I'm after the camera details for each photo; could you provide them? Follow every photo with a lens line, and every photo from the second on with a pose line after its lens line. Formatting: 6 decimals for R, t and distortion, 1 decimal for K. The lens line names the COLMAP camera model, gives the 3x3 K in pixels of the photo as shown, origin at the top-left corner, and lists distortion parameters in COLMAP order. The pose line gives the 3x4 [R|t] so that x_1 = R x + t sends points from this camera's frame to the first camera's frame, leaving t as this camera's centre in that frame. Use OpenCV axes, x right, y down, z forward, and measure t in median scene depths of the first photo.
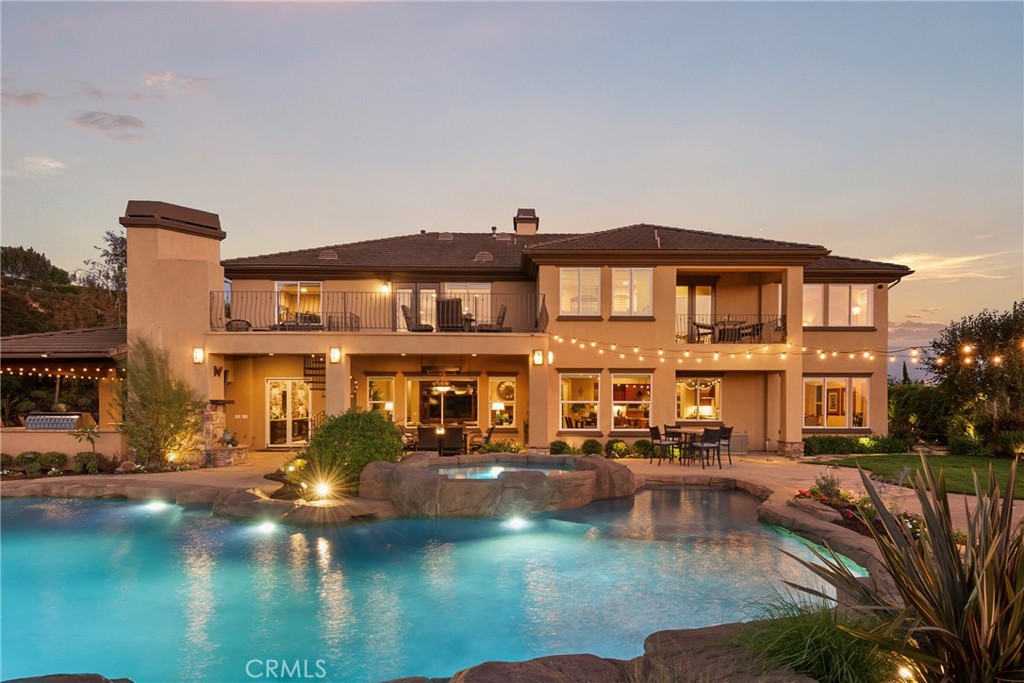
lens RADIAL K [[532.8, 0, 511.4], [0, 532.8, 393.1], [0, 0, 1]] dist [0.000862, -0.025874]
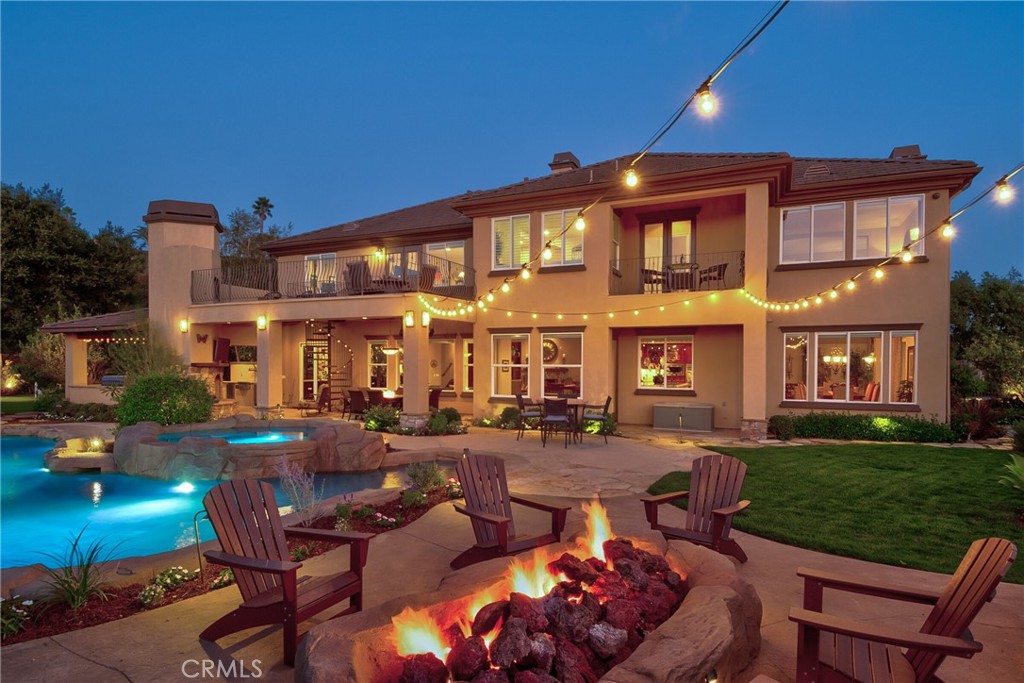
lens RADIAL K [[549.6, 0, 514.9], [0, 549.6, 357.3], [0, 0, 1]] dist [0.002594, -0.029774]
pose [[0.916732, -0.003497, -0.399487, 0.514995], [0.007561, 0.999934, 0.008597, -0.005067], [0.399430, -0.010902, 0.916699, 0.152493]]
